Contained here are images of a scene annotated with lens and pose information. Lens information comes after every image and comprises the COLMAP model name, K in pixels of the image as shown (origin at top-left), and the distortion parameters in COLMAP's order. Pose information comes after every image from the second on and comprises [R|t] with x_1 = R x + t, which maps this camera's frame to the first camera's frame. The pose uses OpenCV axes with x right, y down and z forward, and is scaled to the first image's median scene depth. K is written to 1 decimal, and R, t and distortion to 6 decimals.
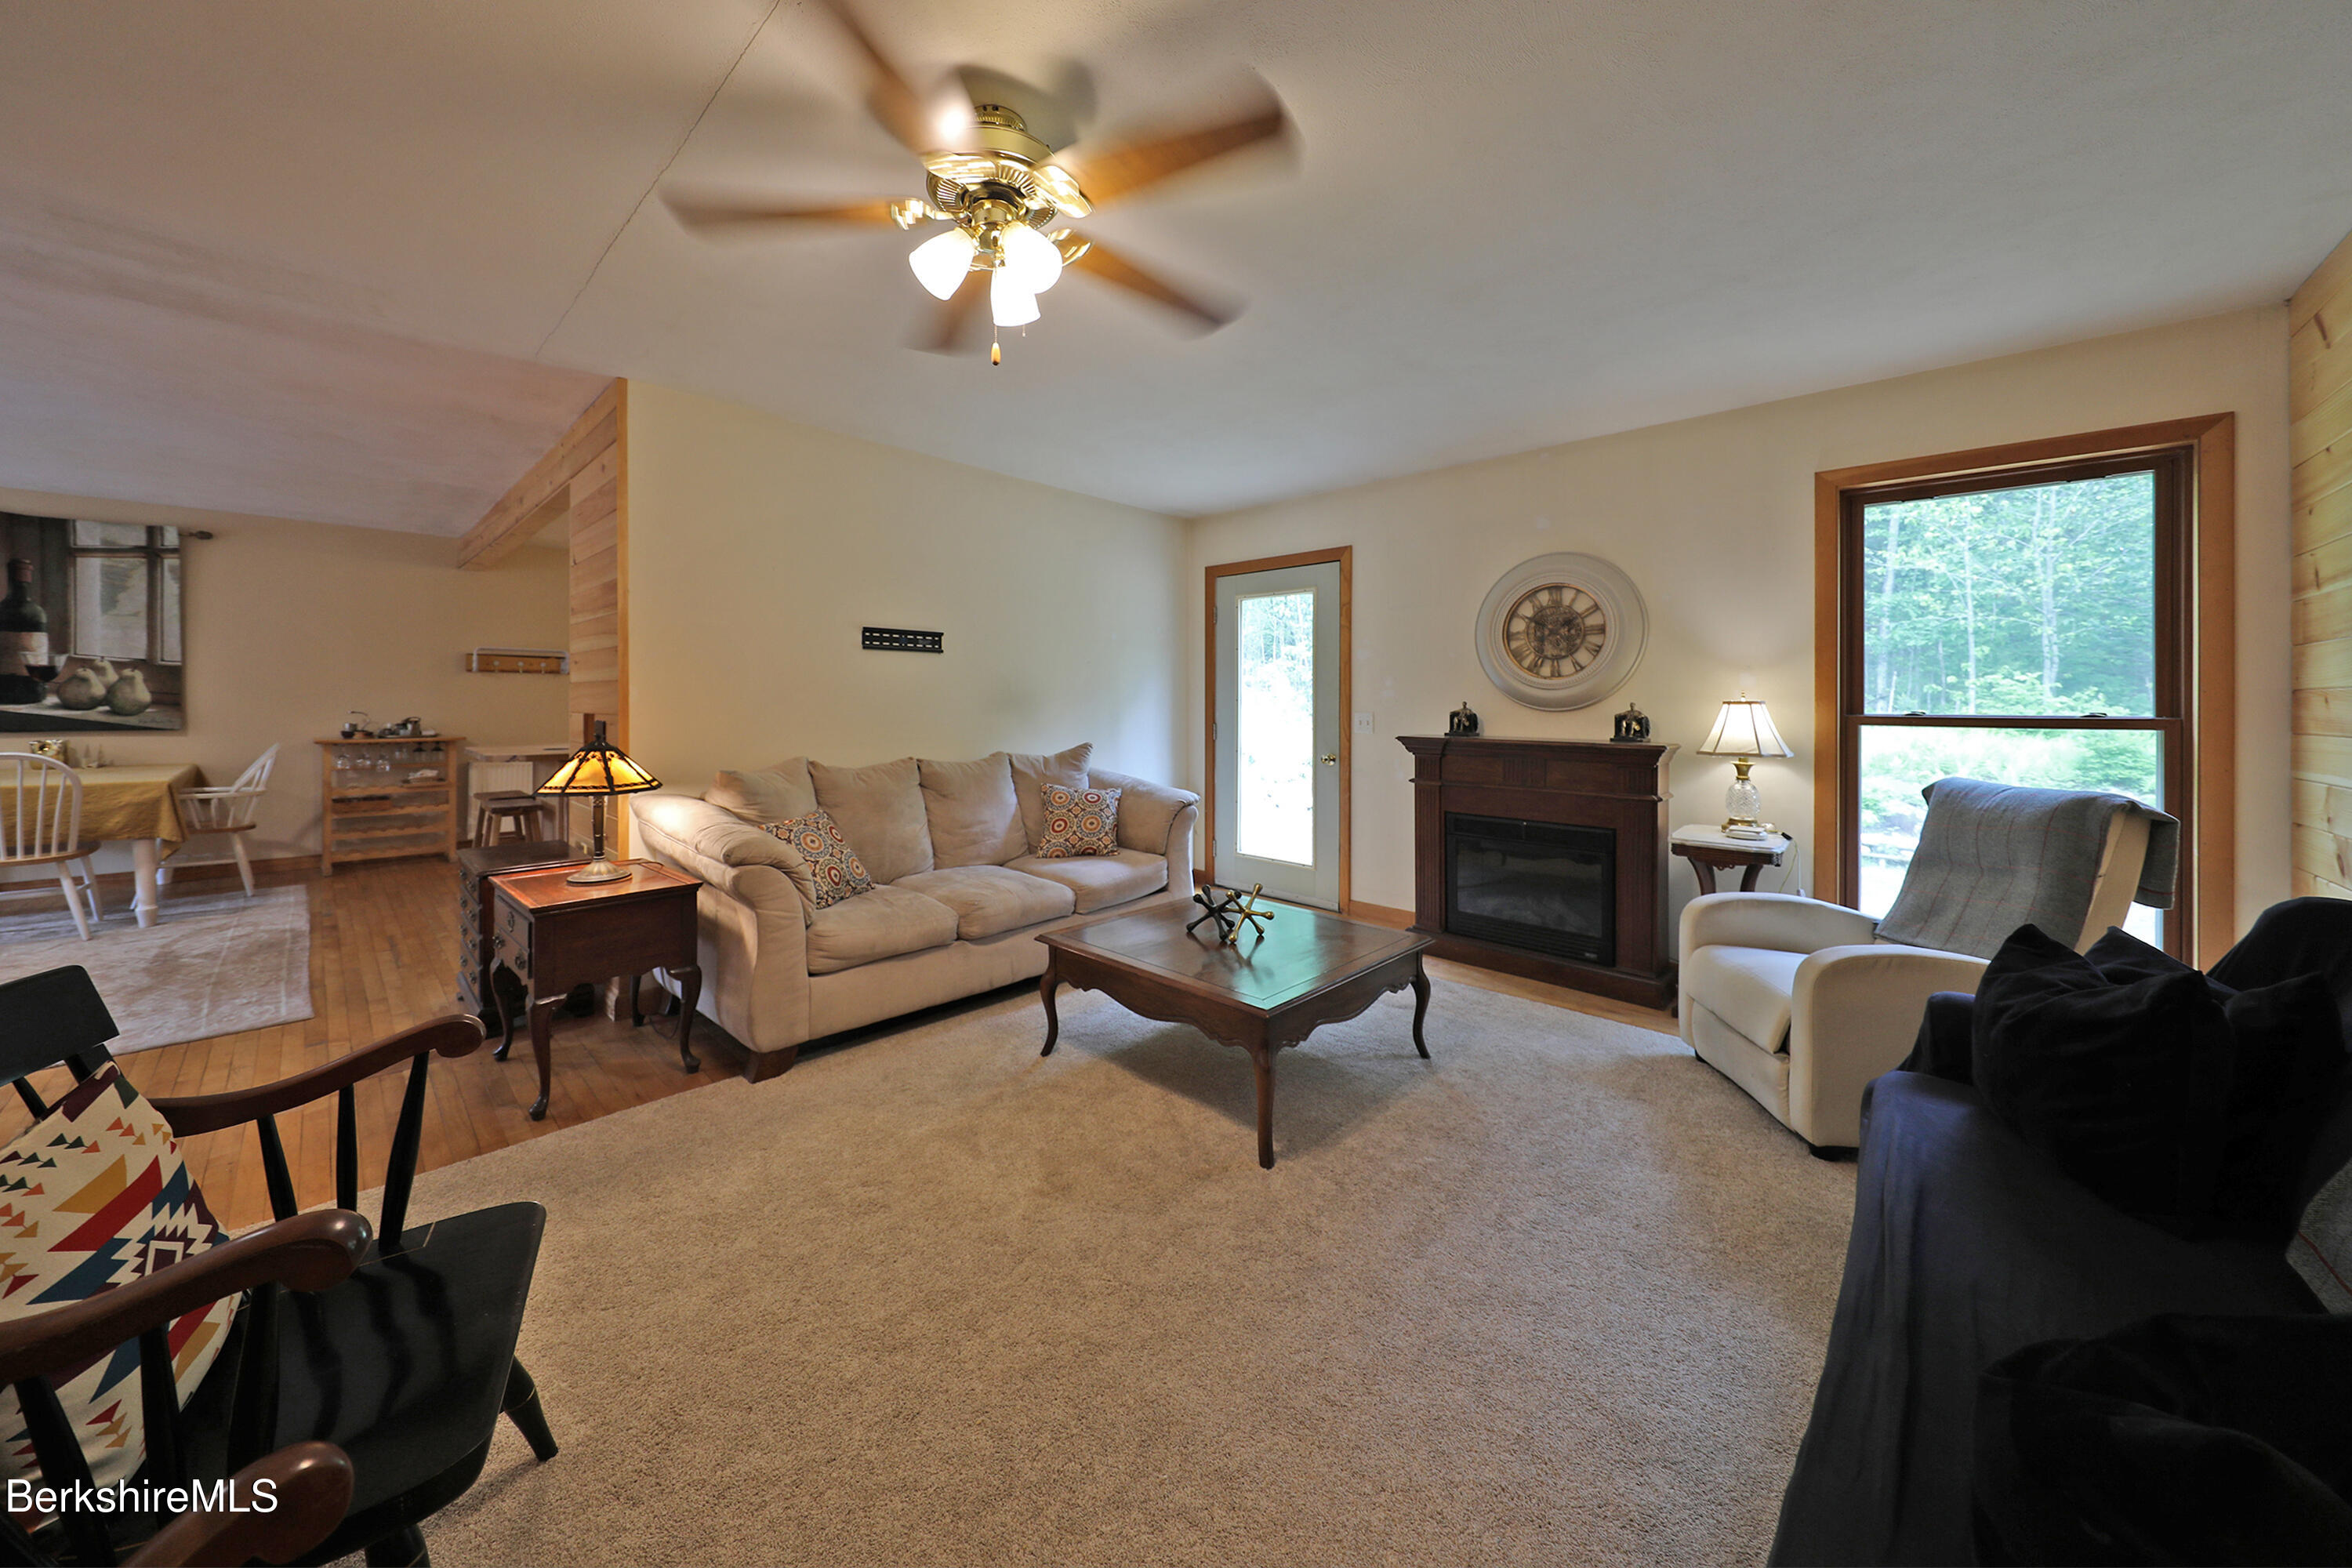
lens RADIAL K [[788.8, 0, 1176.6], [0, 788.8, 703.9], [0, 0, 1]] dist [-0.012884, -0.000153]
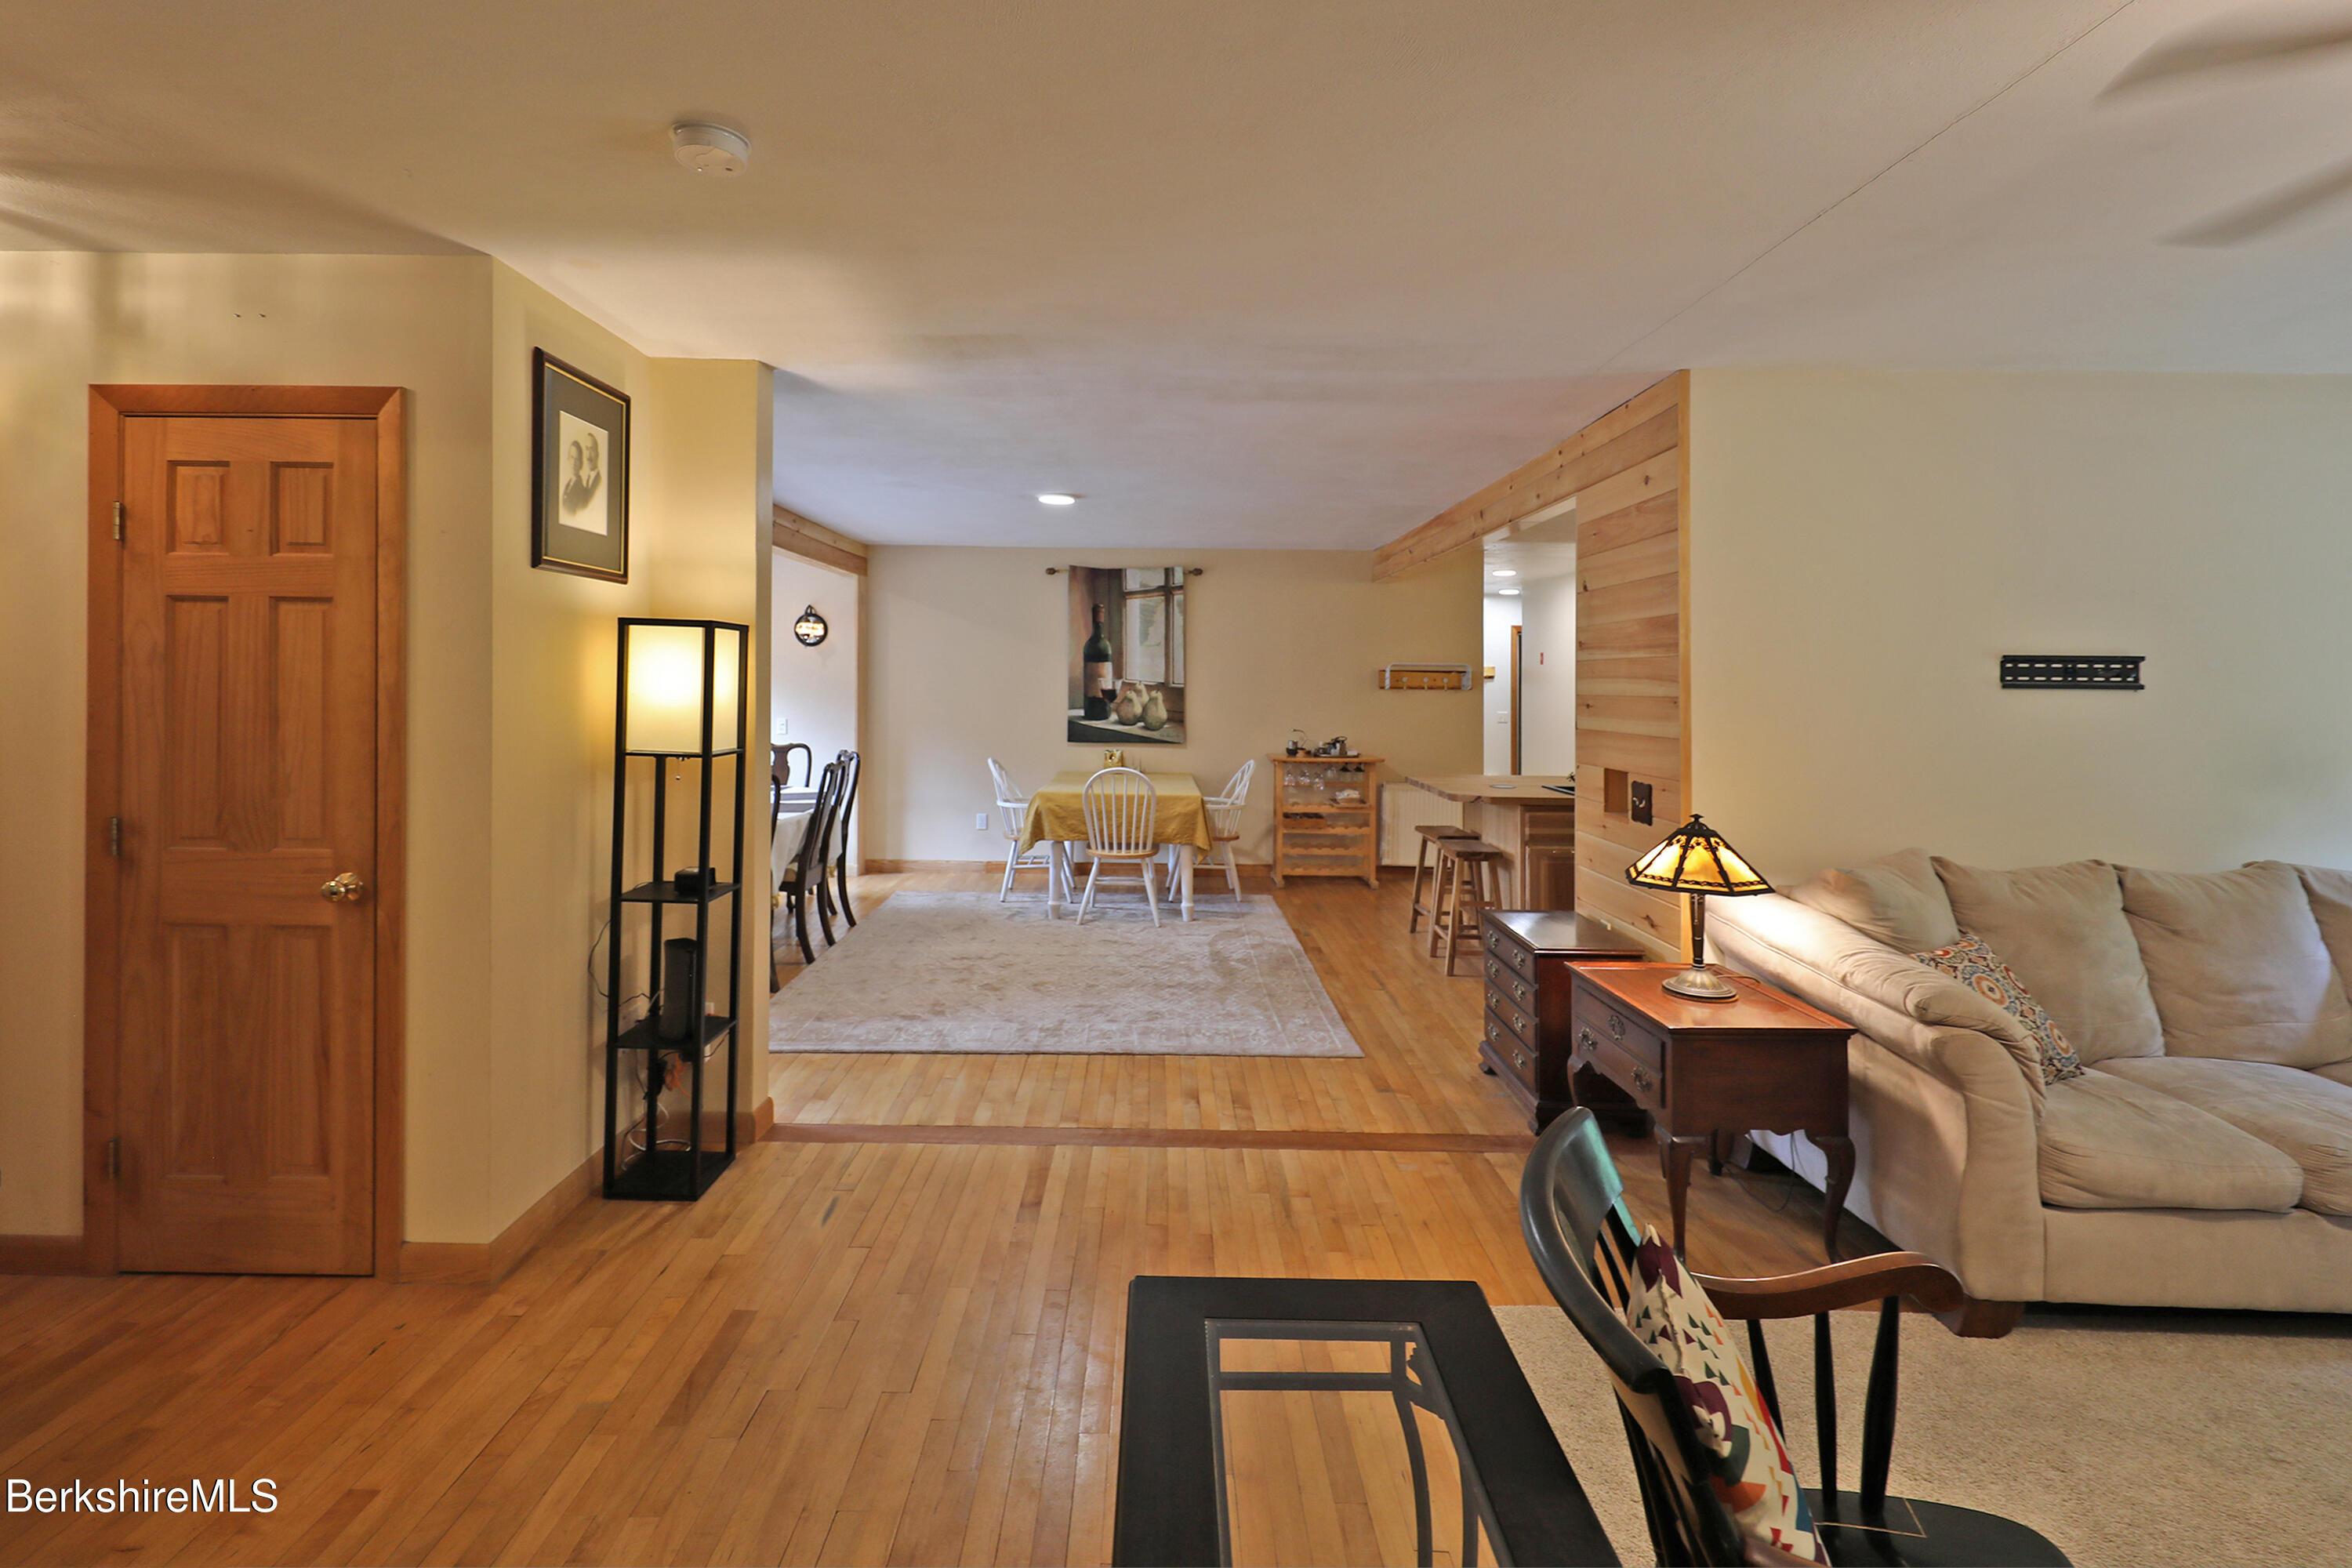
lens RADIAL K [[1060.3, 0, 1169.8], [0, 1060.3, 686.8], [0, 0, 1]] dist [-0.001221, -0.000351]
pose [[0.678183, -0.000966, -0.734892, -0.205854], [-0.001579, 0.999995, -0.002771, -0.063776], [0.734891, 0.003040, 0.678178, -0.111956]]
